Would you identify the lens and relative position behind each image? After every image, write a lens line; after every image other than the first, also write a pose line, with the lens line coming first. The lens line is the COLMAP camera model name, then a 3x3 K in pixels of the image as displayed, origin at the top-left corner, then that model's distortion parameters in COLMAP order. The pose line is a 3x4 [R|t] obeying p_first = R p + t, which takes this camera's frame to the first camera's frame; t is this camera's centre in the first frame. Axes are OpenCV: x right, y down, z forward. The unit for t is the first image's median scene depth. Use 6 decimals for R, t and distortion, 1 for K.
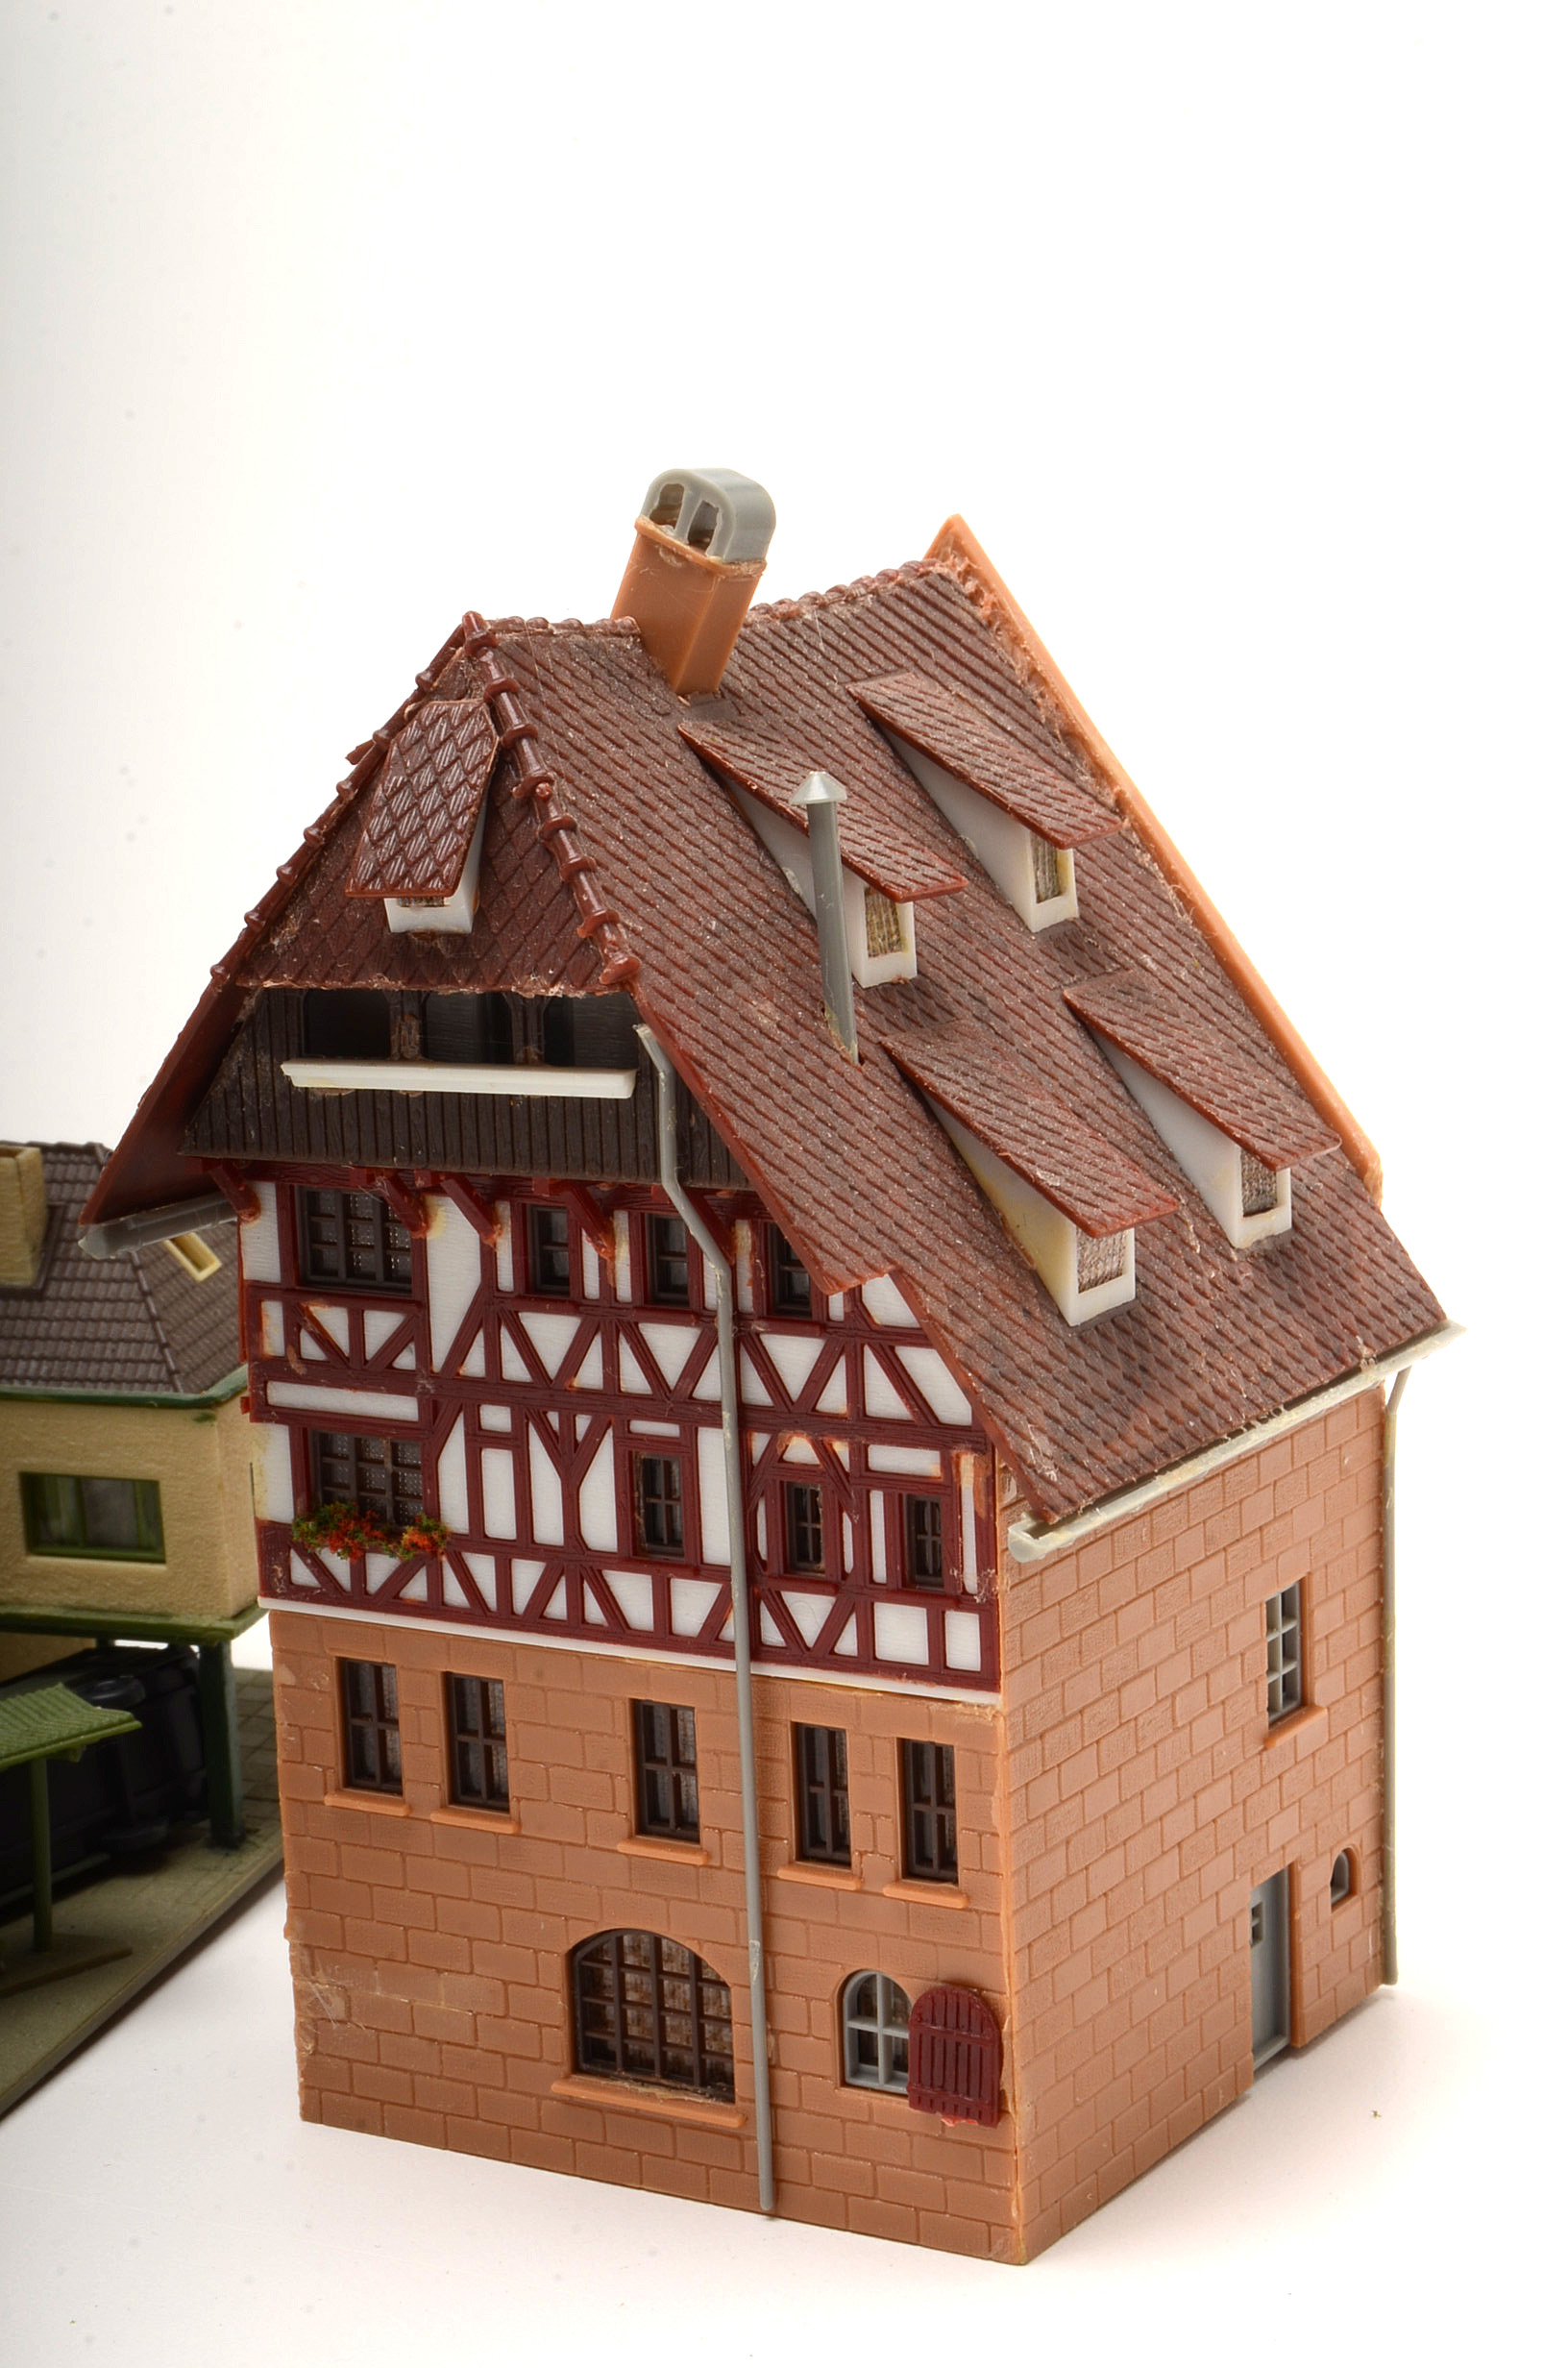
lens RADIAL K [[5155.7, 0, 784.0], [0, 5155.7, 1184.0], [0, 0, 1]] dist [-0.042592, 0.173303]
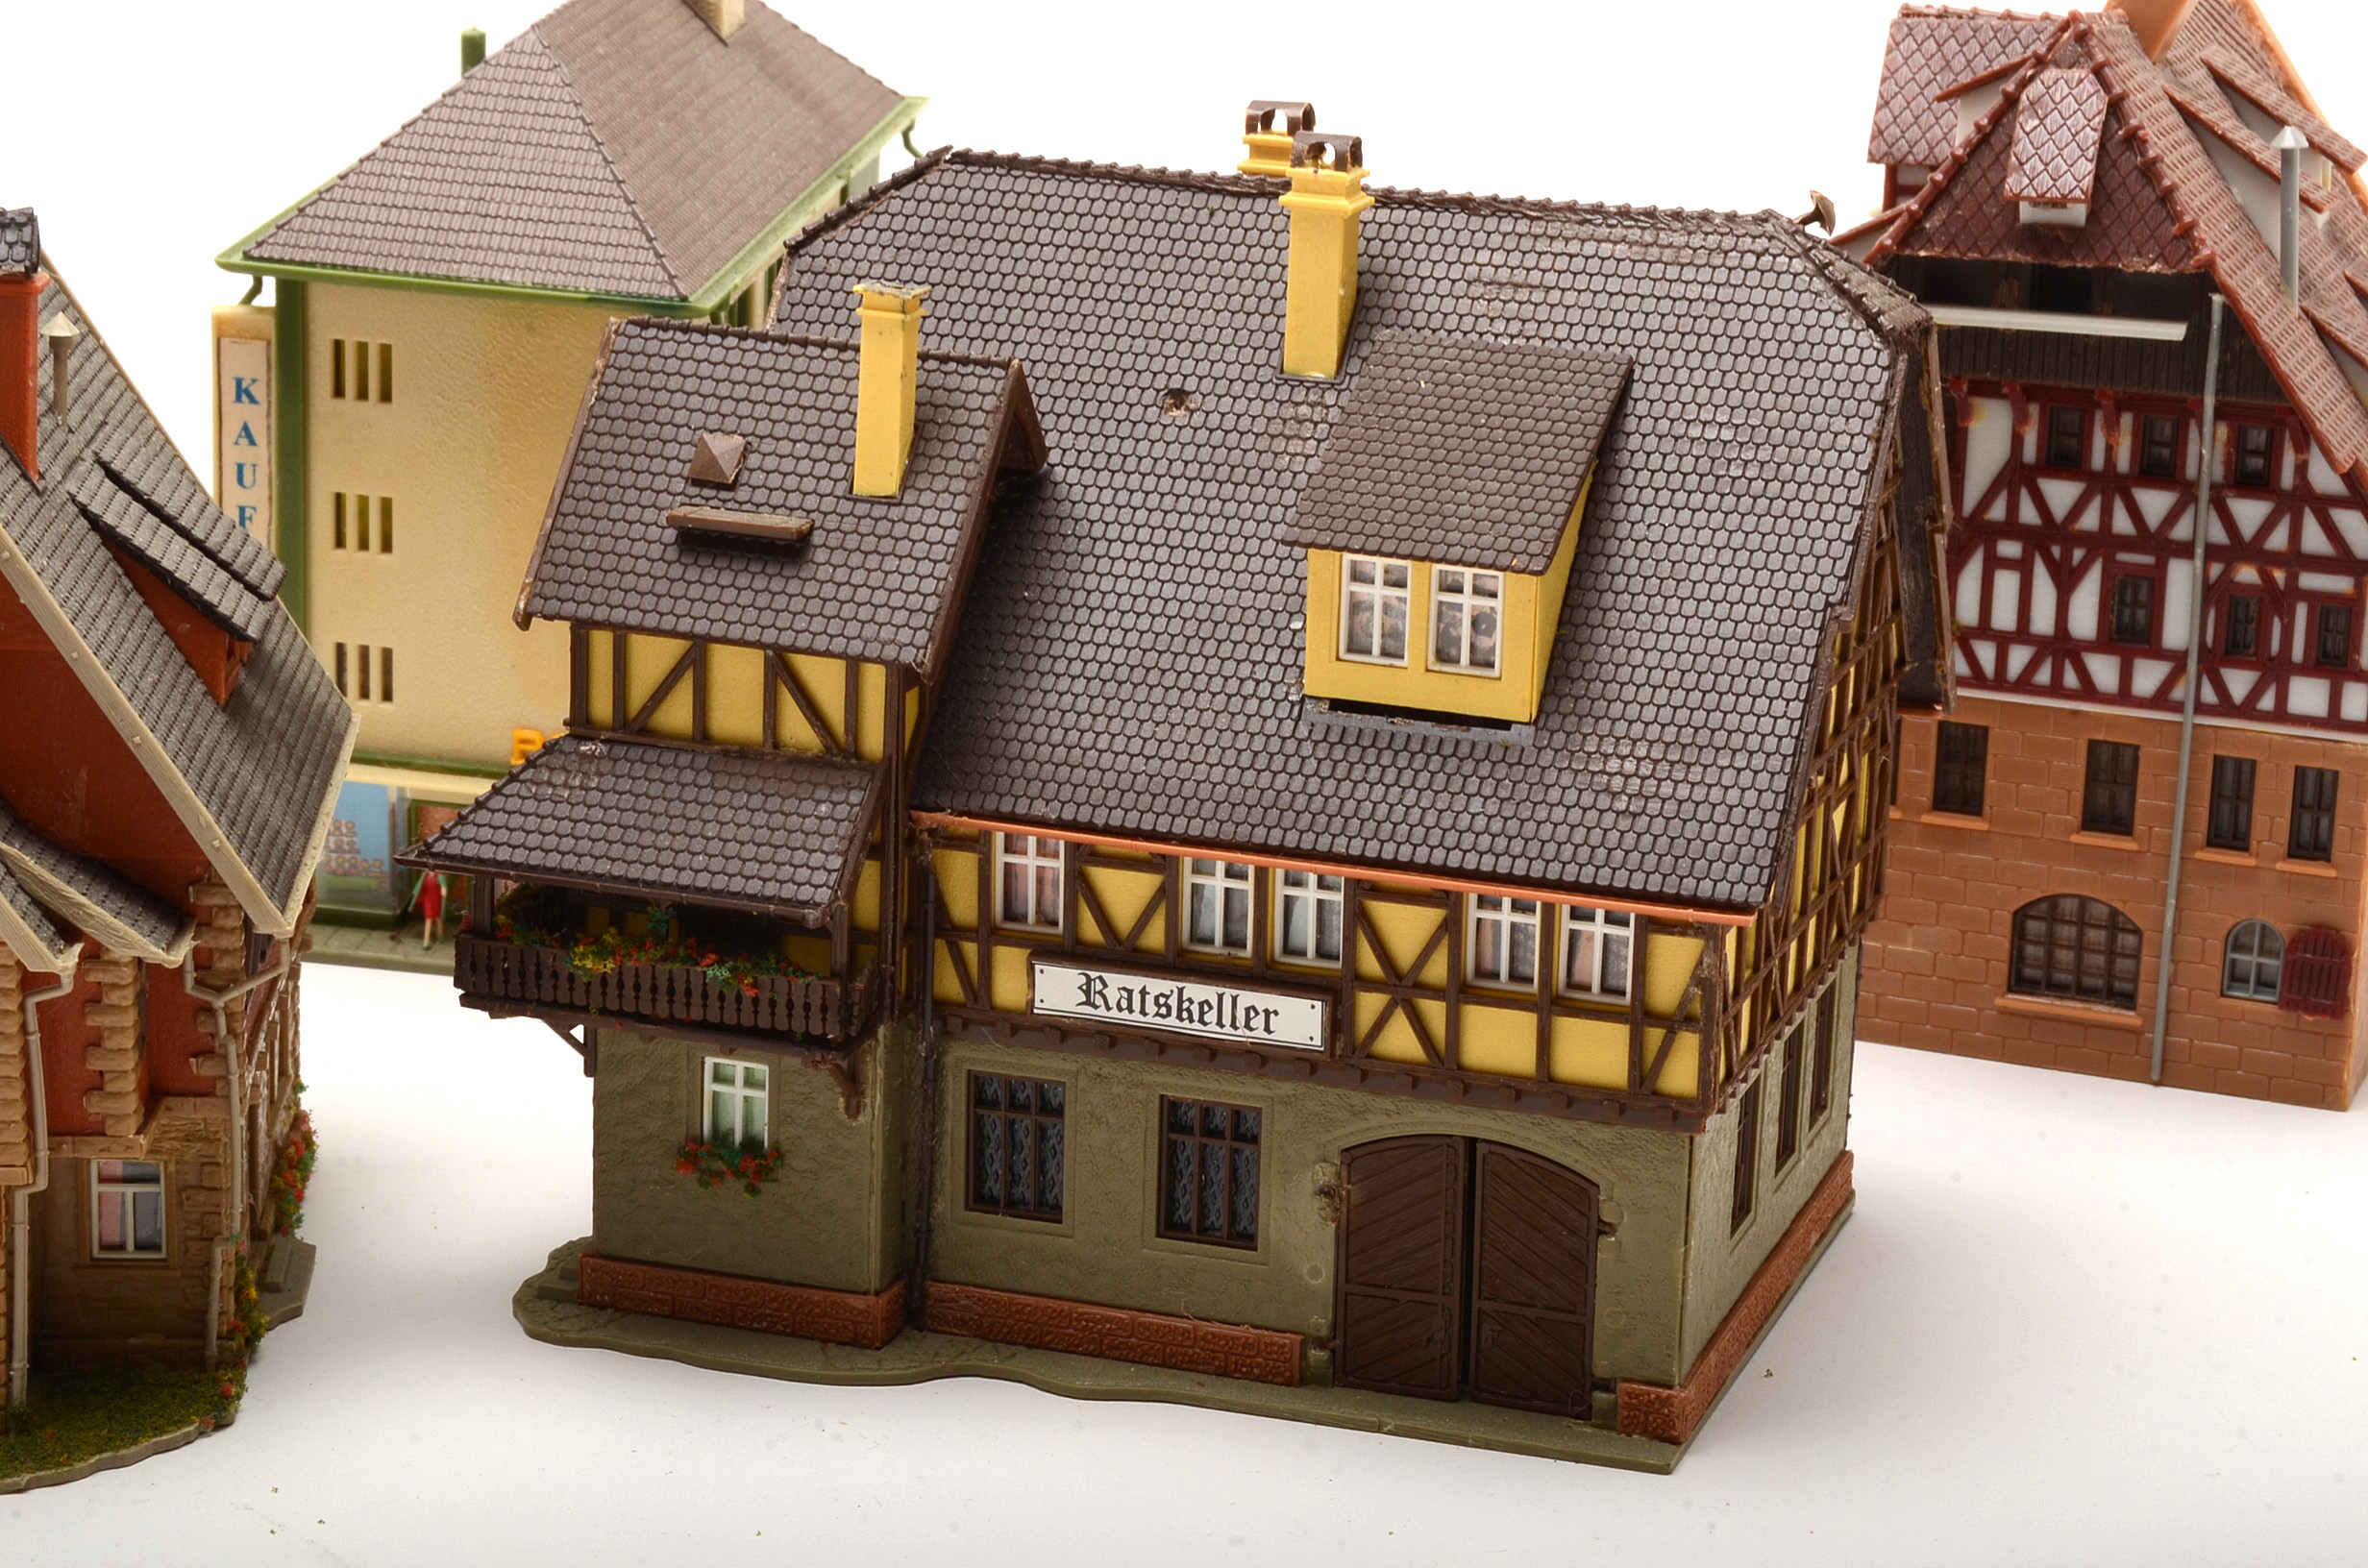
lens RADIAL K [[5155.7, 0, 1184.0], [0, 5155.7, 784.0], [0, 0, 1]] dist [-0.042592, 0.173303]
pose [[0.985895, 0.017820, 0.166413, -0.545205], [-0.031687, 0.996206, 0.081054, 0.000146], [-0.164338, -0.085184, 0.982719, -0.432110]]
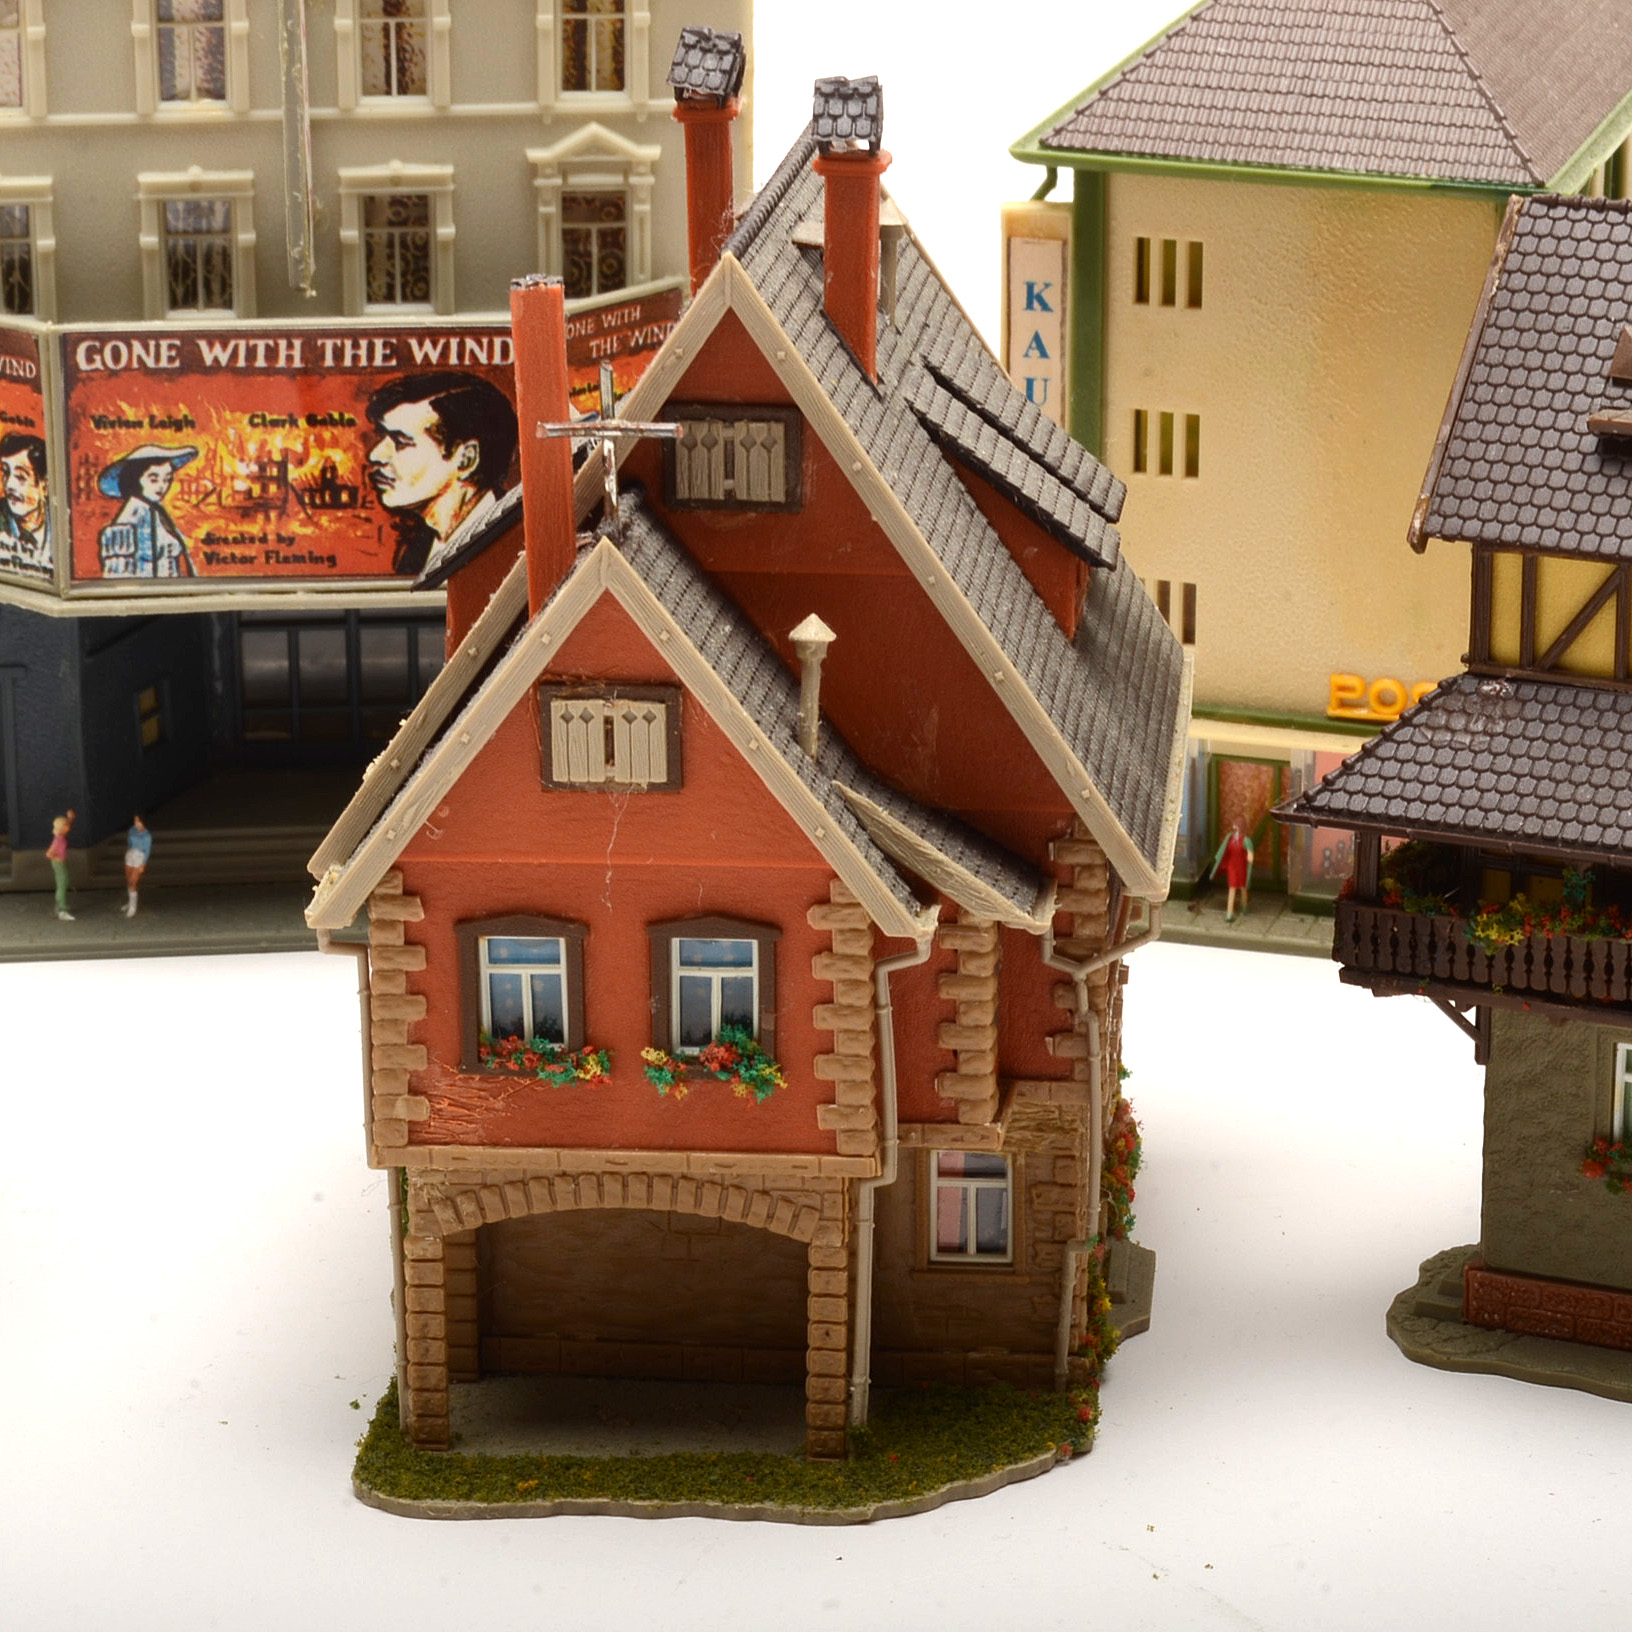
lens RADIAL K [[5469.3, 0, 777.2], [0, 5469.3, 816.3], [0, 0, 1]] dist [-0.034681, 0.203903]
pose [[0.999695, 0.021157, -0.012734, -0.616232], [-0.019853, 0.995279, 0.095007, 0.017530], [0.014684, -0.094725, 0.995395, -0.336380]]
